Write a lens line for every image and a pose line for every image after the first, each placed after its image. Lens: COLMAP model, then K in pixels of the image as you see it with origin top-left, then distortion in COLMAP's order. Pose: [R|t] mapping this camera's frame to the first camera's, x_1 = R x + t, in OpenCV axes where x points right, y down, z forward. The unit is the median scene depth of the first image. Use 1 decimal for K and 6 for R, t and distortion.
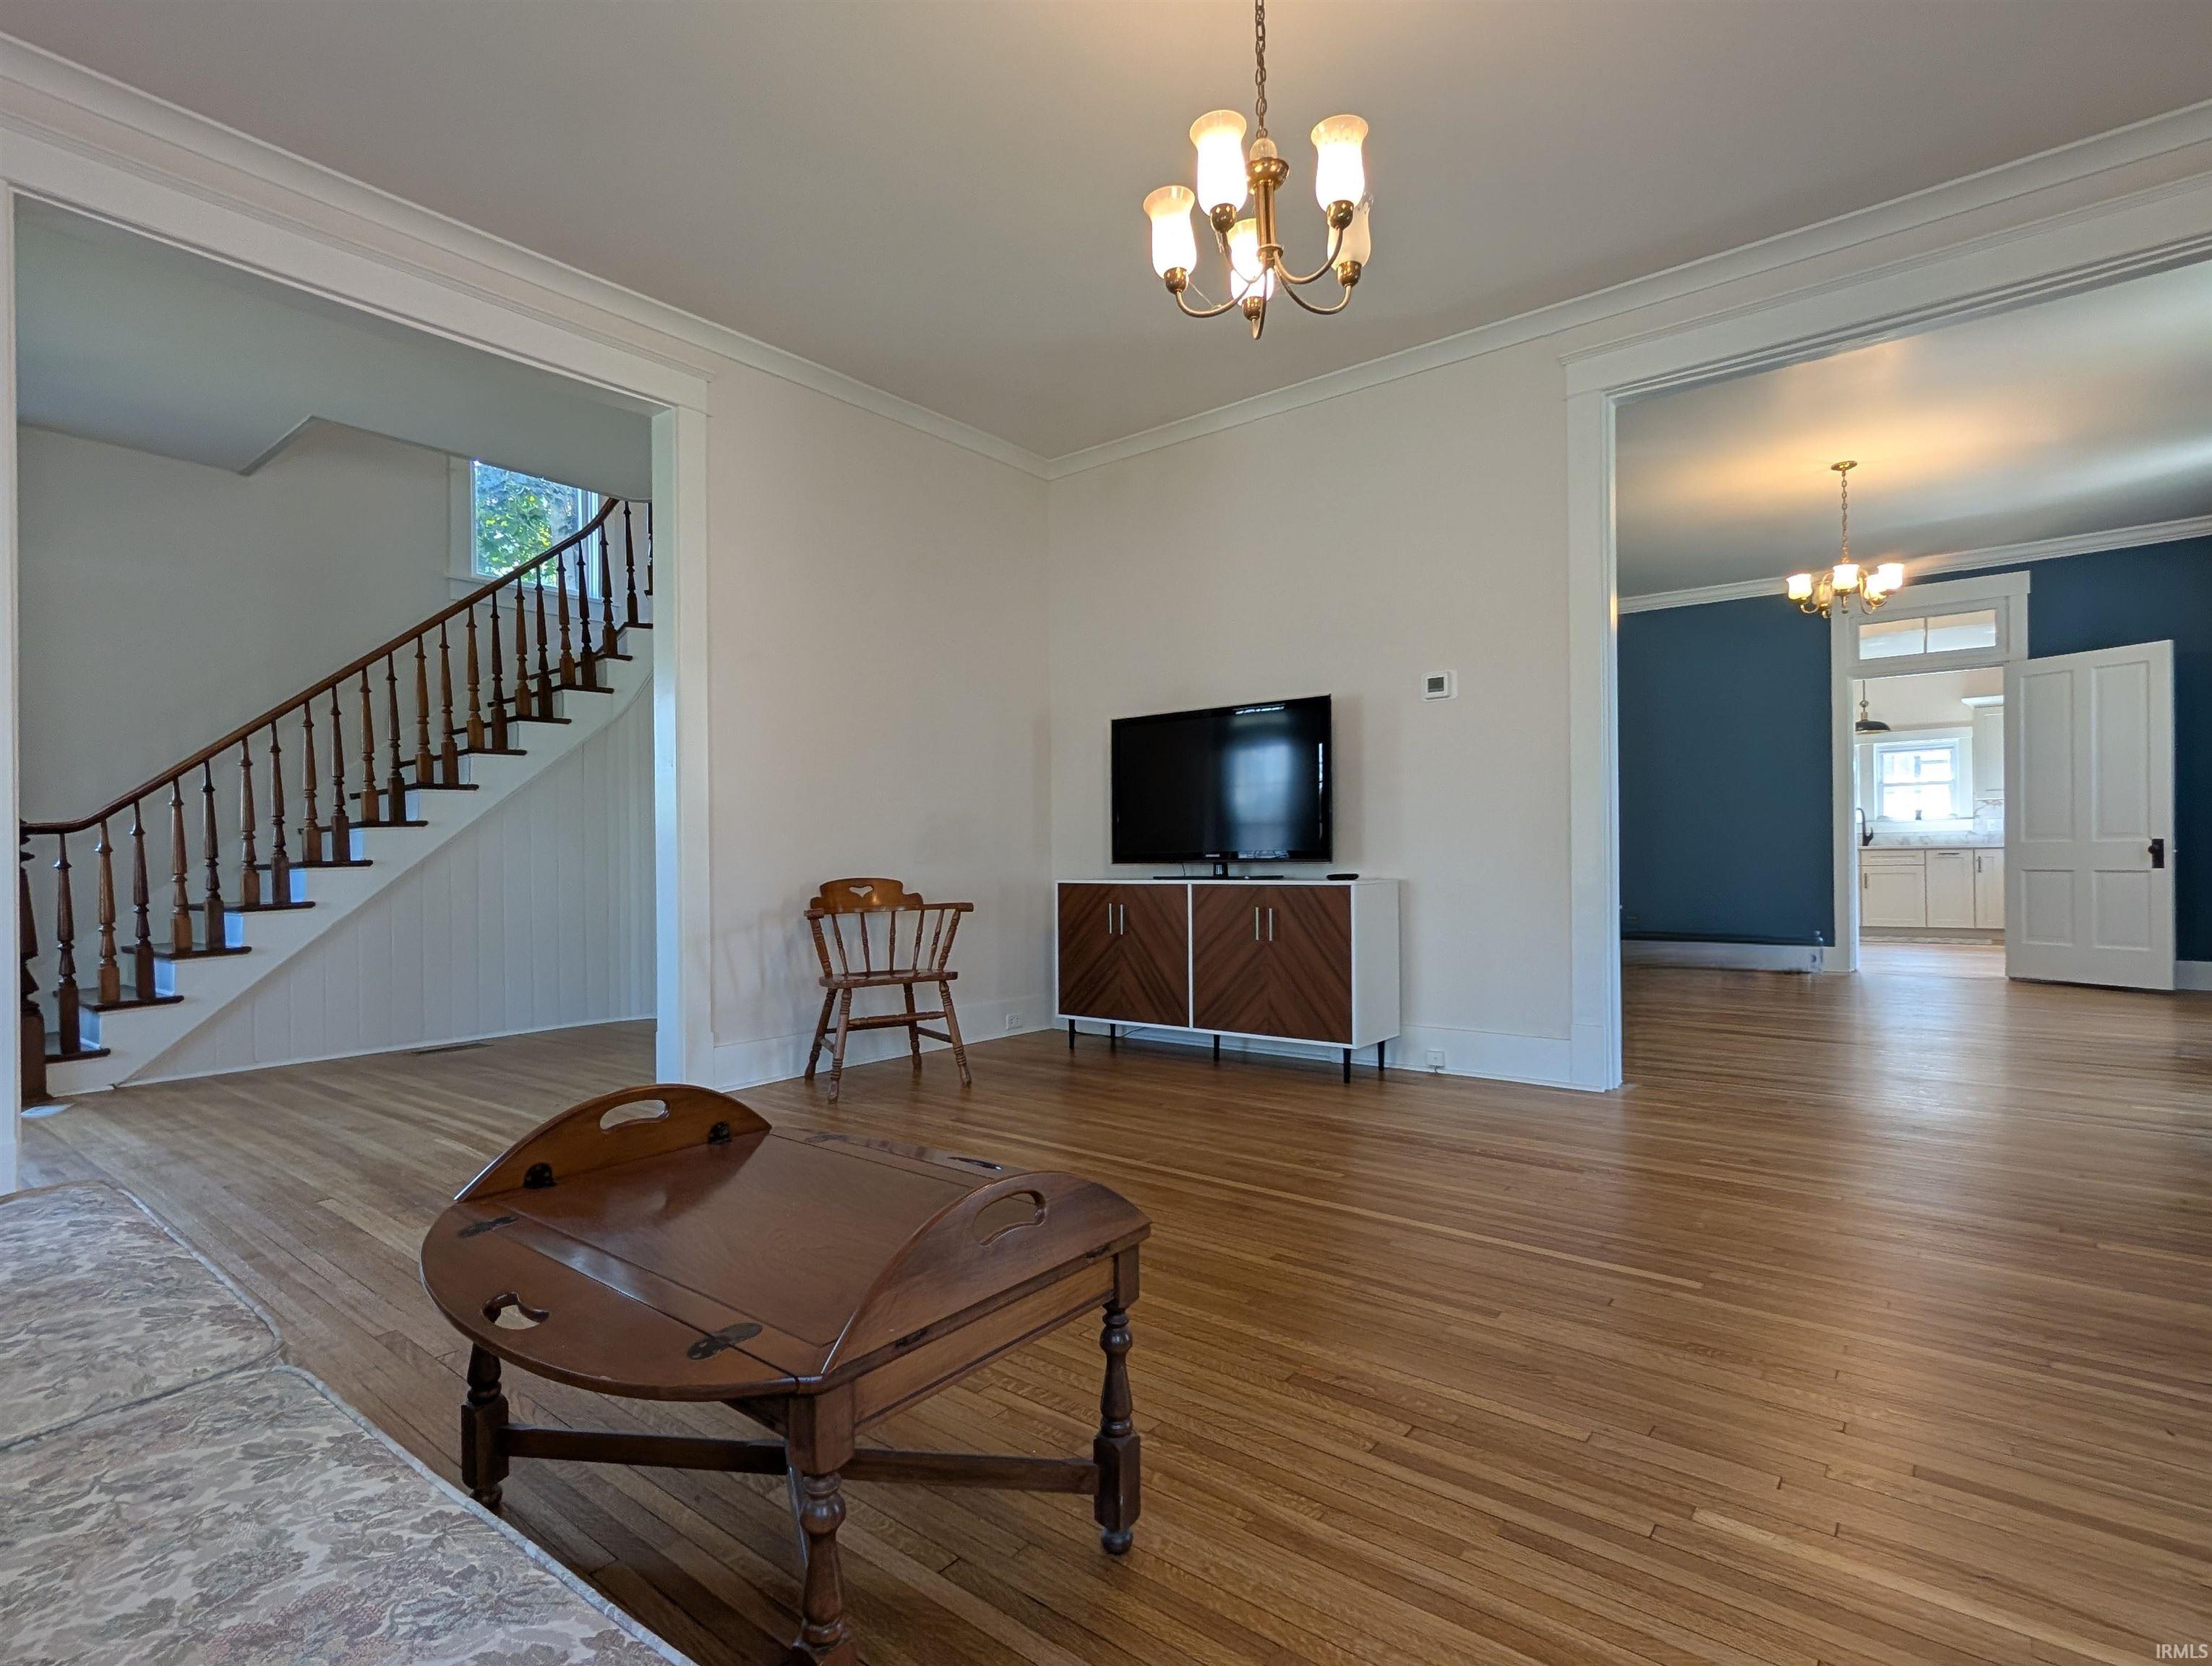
lens RADIAL K [[1099.8, 0, 1115.3], [0, 1099.8, 852.4], [0, 0, 1]] dist [-0.001911, -0.000790]
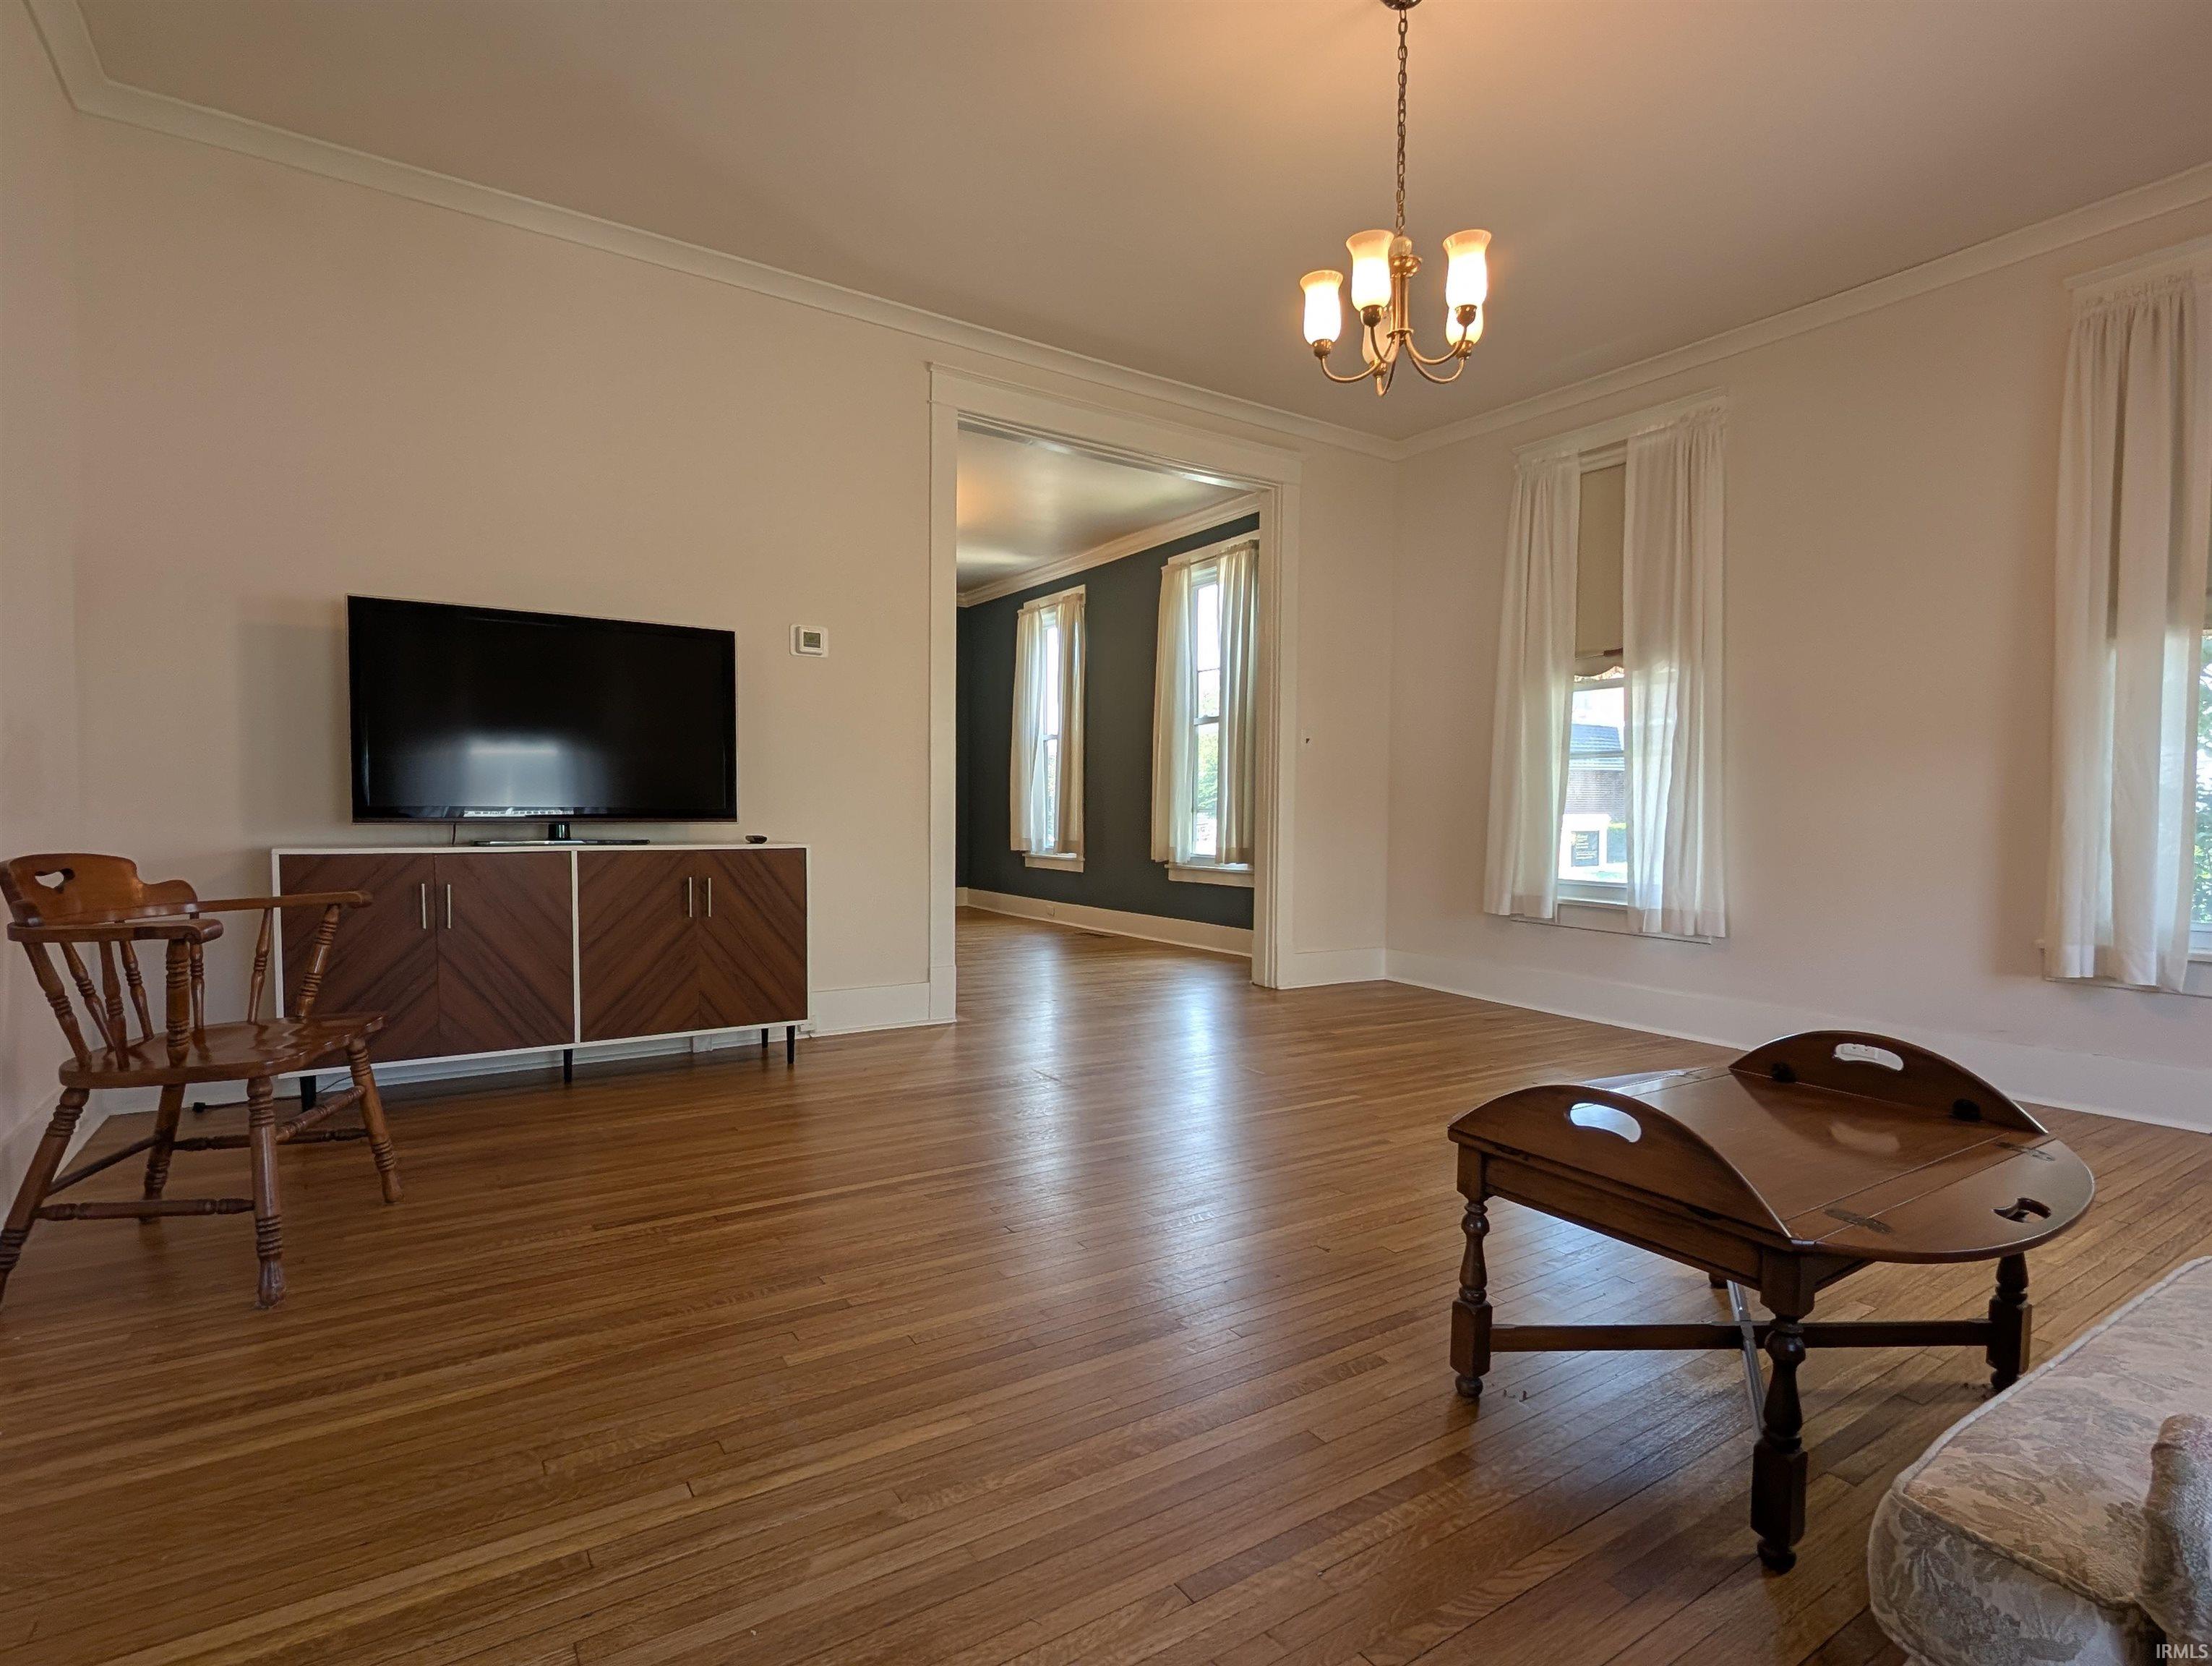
lens RADIAL K [[1099.8, 0, 1115.3], [0, 1099.8, 852.4], [0, 0, 1]] dist [-0.001911, -0.000790]
pose [[0.322140, -0.023111, 0.946410, -0.548441], [-0.012463, 0.999512, 0.028650, 0.003823], [-0.946610, -0.021024, 0.321695, 0.432541]]
